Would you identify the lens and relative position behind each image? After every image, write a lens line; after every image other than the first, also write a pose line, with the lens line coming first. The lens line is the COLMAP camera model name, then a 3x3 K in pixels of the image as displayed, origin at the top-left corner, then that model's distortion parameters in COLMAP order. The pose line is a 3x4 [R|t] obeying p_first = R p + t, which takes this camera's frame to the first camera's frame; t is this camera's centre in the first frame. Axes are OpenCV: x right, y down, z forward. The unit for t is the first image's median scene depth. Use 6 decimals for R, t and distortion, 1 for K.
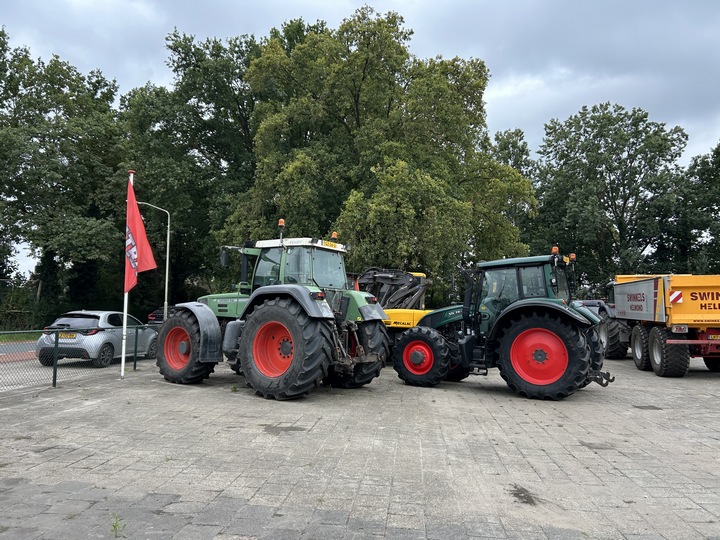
lens RADIAL K [[542.0, 0, 364.3], [0, 542.0, 262.7], [0, 0, 1]] dist [0.054926, -0.051901]
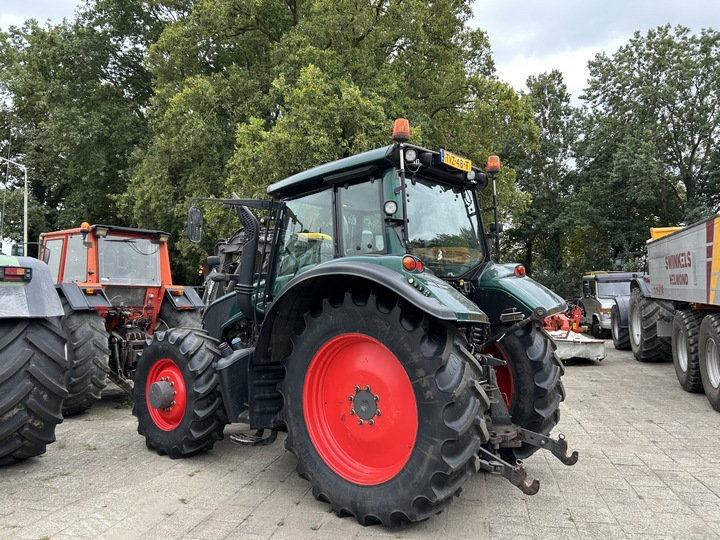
lens RADIAL K [[542.0, 0, 358.9], [0, 542.0, 267.4], [0, 0, 1]] dist [0.054926, -0.051901]
pose [[0.992659, -0.025414, -0.118245, 0.211487], [0.030071, 0.998834, 0.037761, 0.034161], [0.117147, -0.041040, 0.992266, 0.359859]]
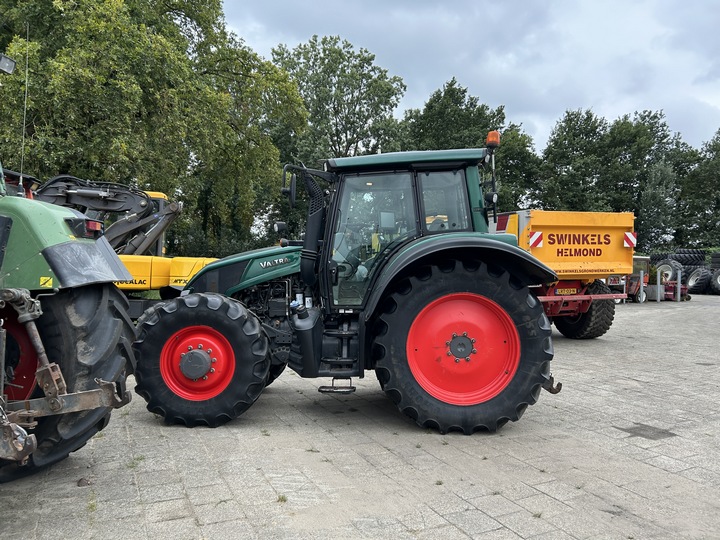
lens RADIAL K [[542.0, 0, 357.2], [0, 542.0, 264.5], [0, 0, 1]] dist [0.054926, -0.051901]
pose [[0.860090, -0.004233, 0.510125, -0.009872], [-0.046021, 0.995245, 0.085851, 0.032403], [-0.508062, -0.097316, 0.855805, 0.361952]]
